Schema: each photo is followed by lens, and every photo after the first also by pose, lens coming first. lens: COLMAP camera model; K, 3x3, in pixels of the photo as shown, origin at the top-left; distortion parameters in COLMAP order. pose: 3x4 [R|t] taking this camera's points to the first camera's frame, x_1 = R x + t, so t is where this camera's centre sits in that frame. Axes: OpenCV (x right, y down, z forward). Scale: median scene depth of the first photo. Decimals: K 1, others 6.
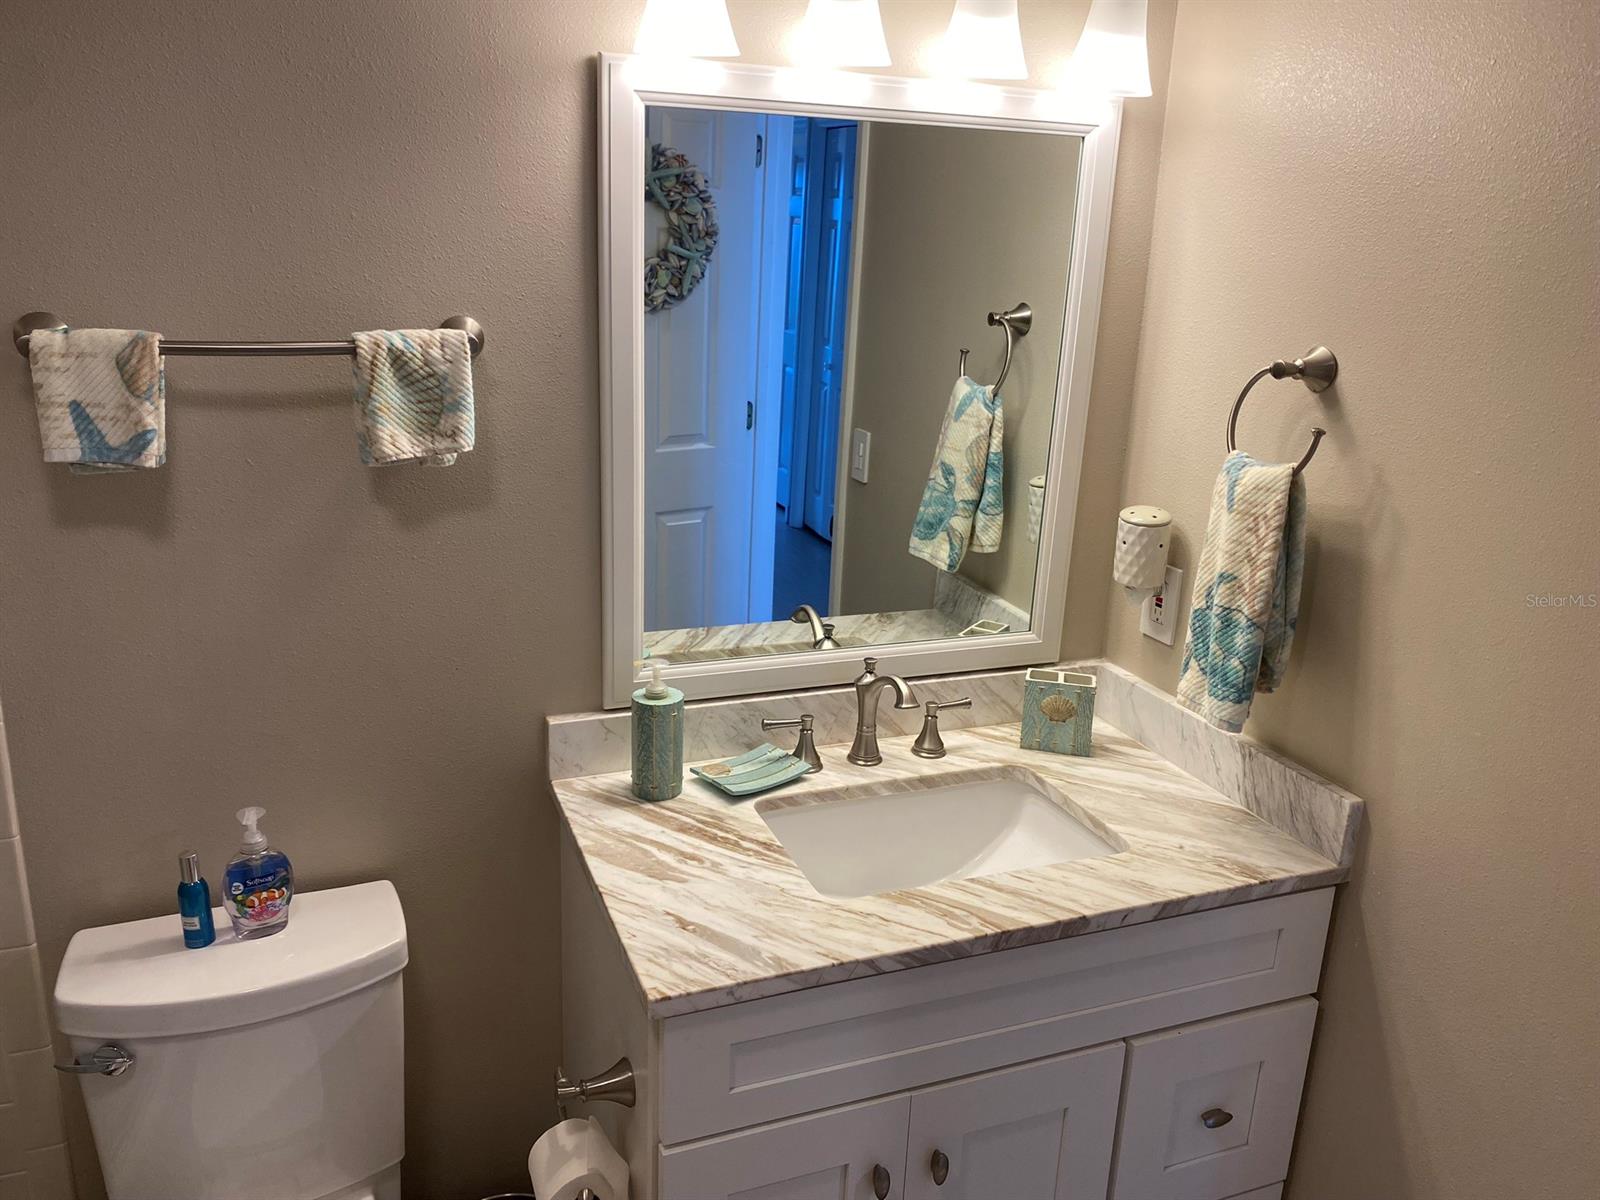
lens RADIAL K [[1217.7, 0, 773.2], [0, 1217.7, 596.9], [0, 0, 1]] dist [0.085910, -0.121083]
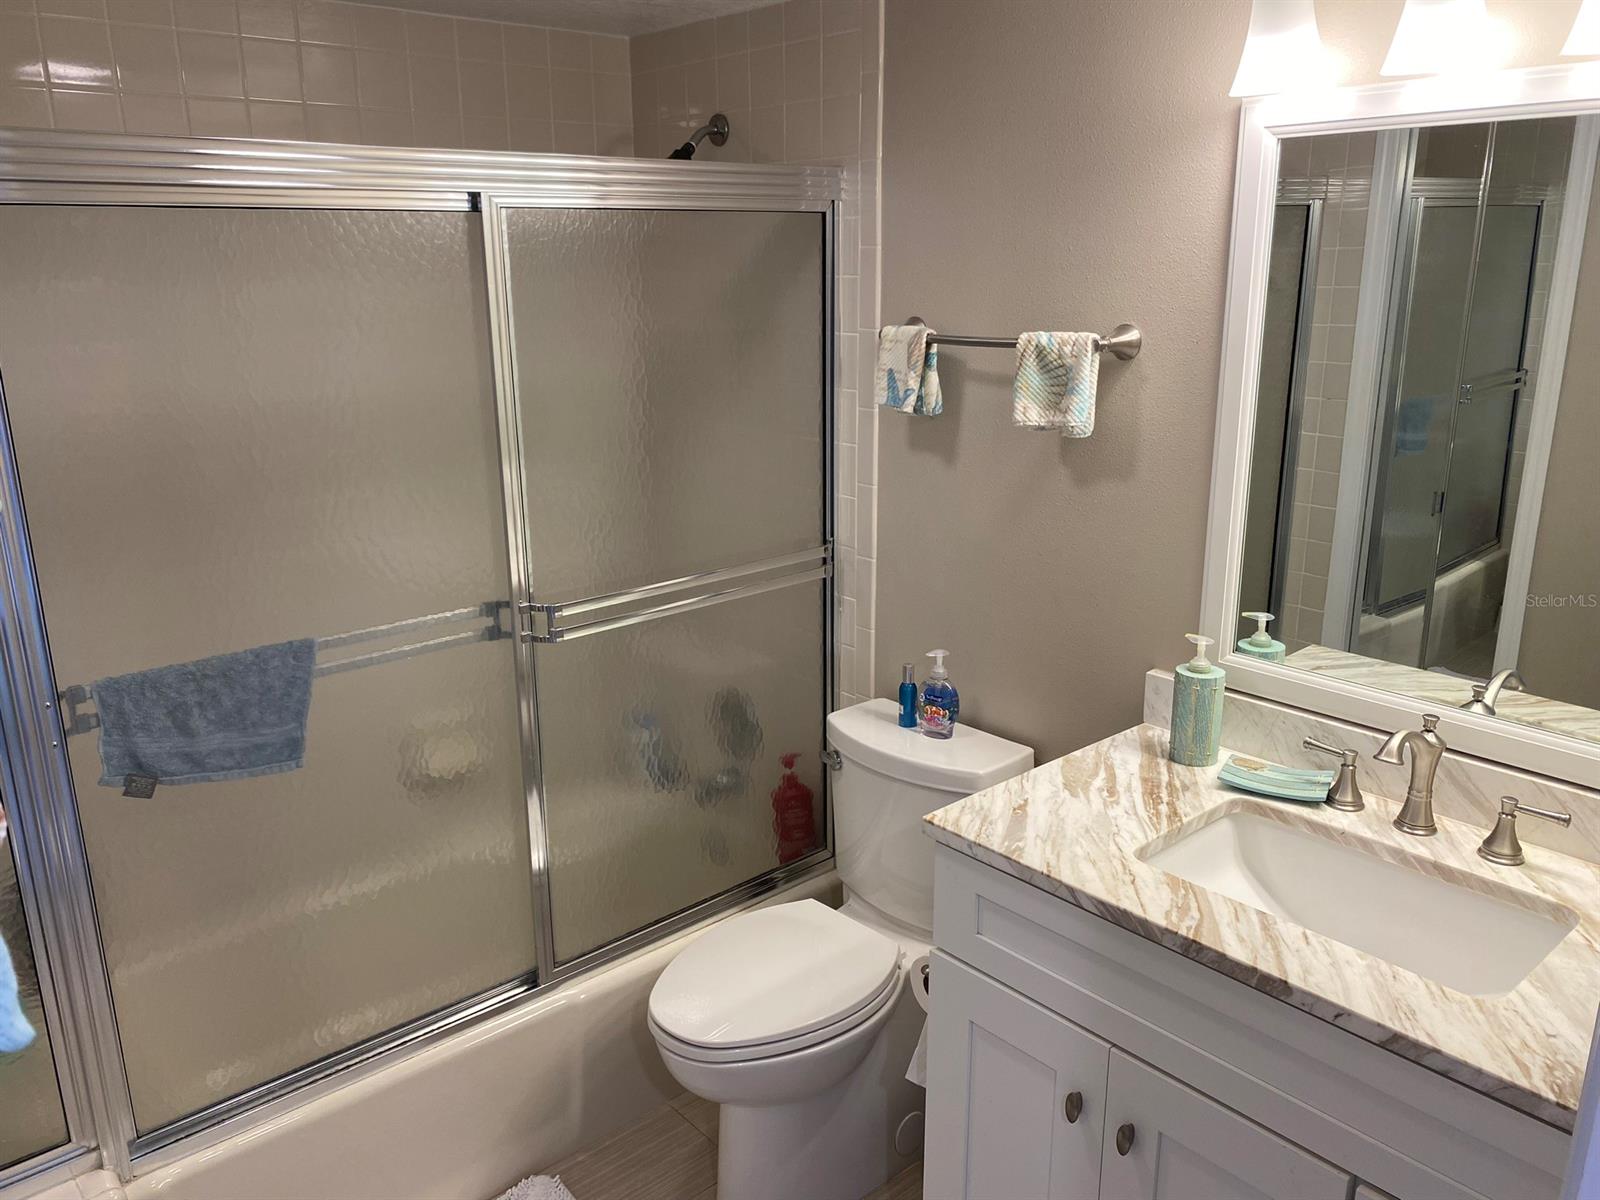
lens RADIAL K [[1217.7, 0, 773.2], [0, 1217.7, 596.9], [0, 0, 1]] dist [0.085910, -0.121083]
pose [[0.336356, 0.217895, -0.916180, 0.867551], [-0.251946, 0.958223, 0.135397, -0.039802], [0.907407, 0.185286, 0.377202, 0.247852]]
